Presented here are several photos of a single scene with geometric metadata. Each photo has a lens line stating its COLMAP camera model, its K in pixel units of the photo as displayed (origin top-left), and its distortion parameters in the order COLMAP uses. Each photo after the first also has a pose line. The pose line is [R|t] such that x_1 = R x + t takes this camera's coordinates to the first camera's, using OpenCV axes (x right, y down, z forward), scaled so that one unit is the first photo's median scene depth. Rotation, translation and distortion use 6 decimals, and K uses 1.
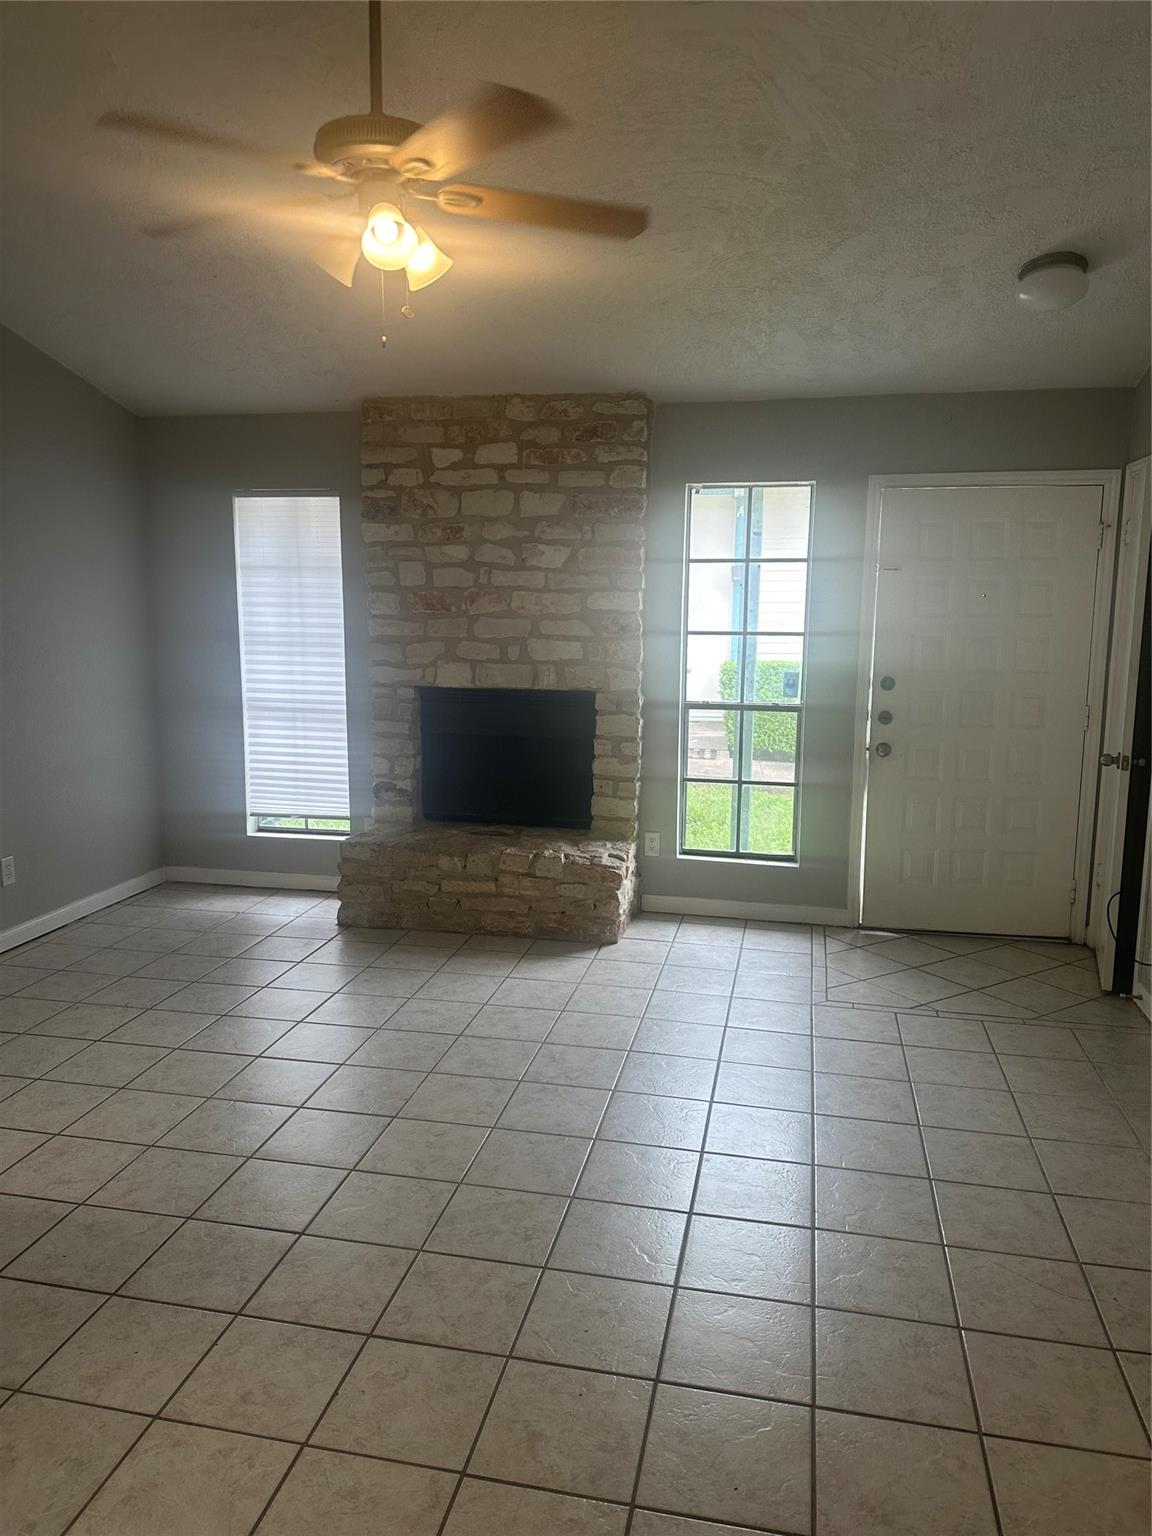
lens RADIAL K [[1098.6, 0, 575.7], [0, 1098.6, 767.5], [0, 0, 1]] dist [0.012677, -0.008133]
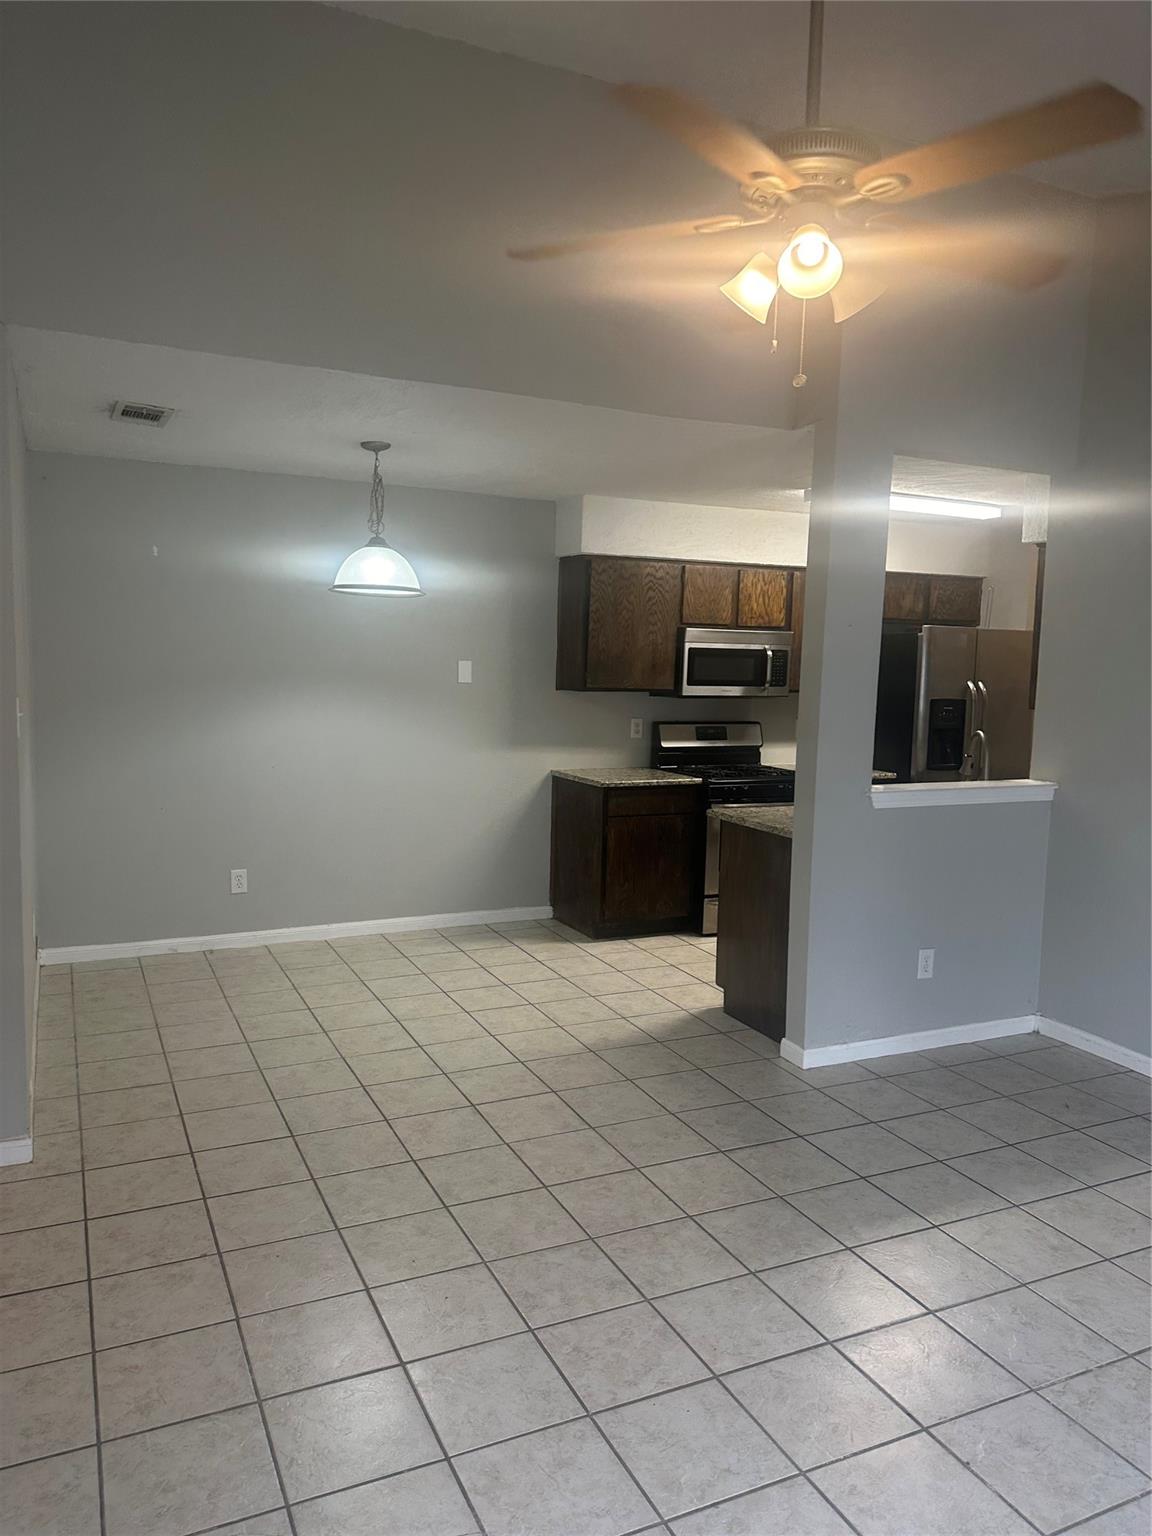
lens RADIAL K [[1098.6, 0, 574.9], [0, 1098.6, 769.5], [0, 0, 1]] dist [0.012677, -0.008133]
pose [[-0.793742, 0.039892, -0.606945, 0.608030], [-0.128851, 0.964173, 0.231878, -0.313531], [0.594451, 0.262257, -0.760164, 1.909626]]
